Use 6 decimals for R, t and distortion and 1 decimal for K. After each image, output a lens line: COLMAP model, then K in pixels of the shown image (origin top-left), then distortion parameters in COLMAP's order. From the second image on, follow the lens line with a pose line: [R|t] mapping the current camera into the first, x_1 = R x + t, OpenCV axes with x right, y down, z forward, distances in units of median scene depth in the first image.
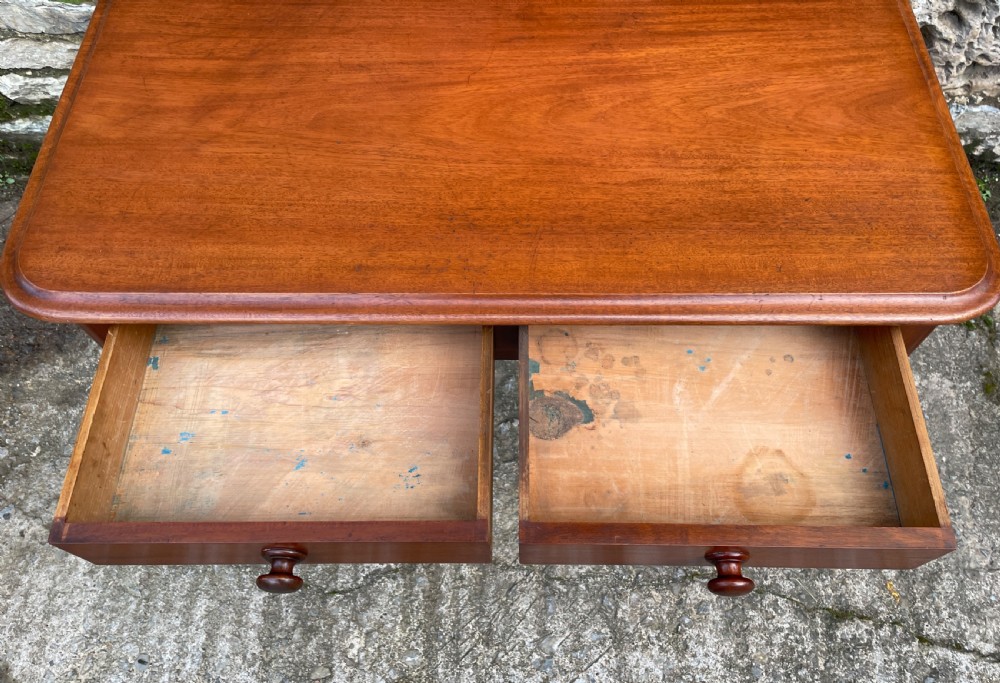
lens RADIAL K [[759.8, 0, 513.4], [0, 759.8, 316.5], [0, 0, 1]] dist [0.083378, -0.113669]
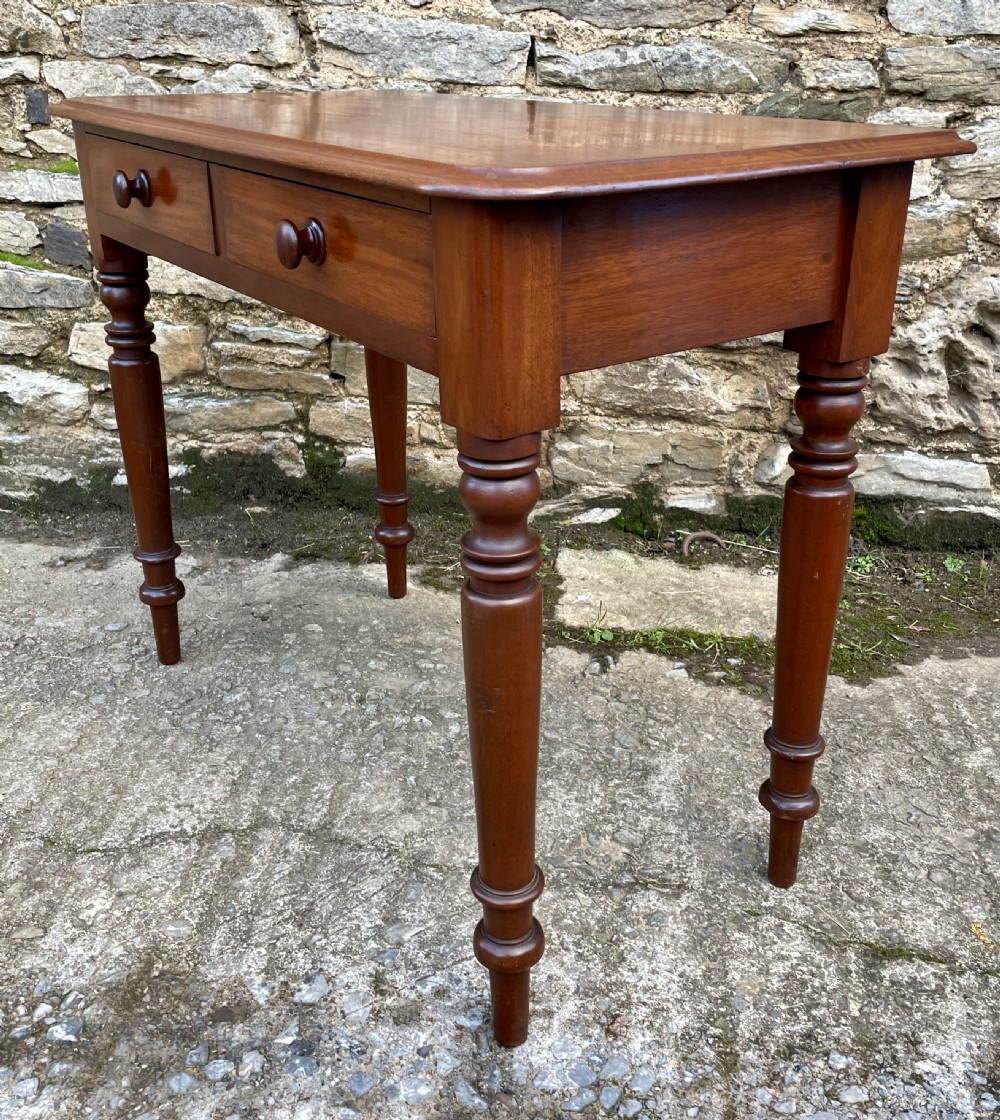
lens RADIAL K [[1133.0, 0, 490.3], [0, 1133.0, 508.5], [0, 0, 1]] dist [0.032708, 0.000000]
pose [[0.991593, 0.055649, -0.116817, 0.206412], [-0.115617, 0.786421, -0.606774, 0.700946], [0.058101, 0.615179, 0.786244, 0.081278]]
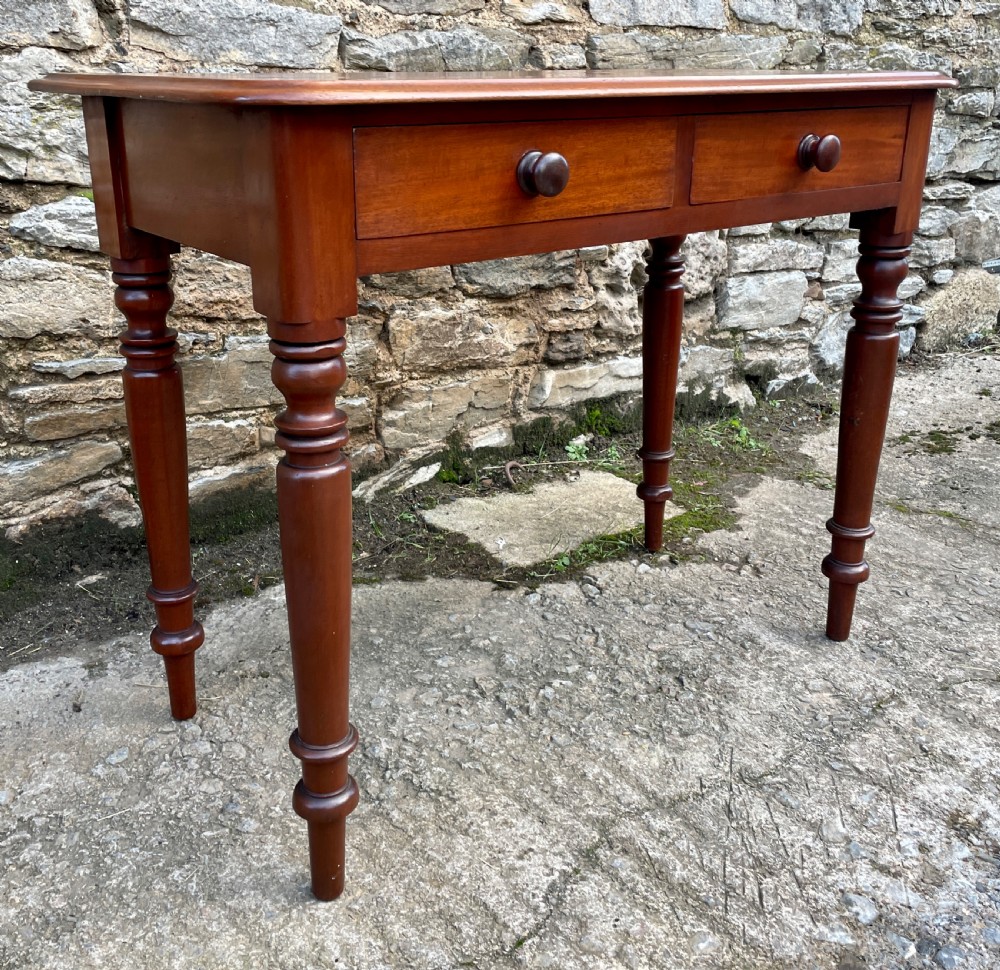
lens RADIAL K [[1051.1, 0, 460.6], [0, 1051.1, 428.1], [0, 0, 1]] dist [0.031856, 0.000000]
pose [[0.807200, -0.193254, 0.557747, -0.640185], [0.511638, 0.700282, -0.497827, 0.471540], [-0.294373, 0.687210, 0.664144, 0.261678]]
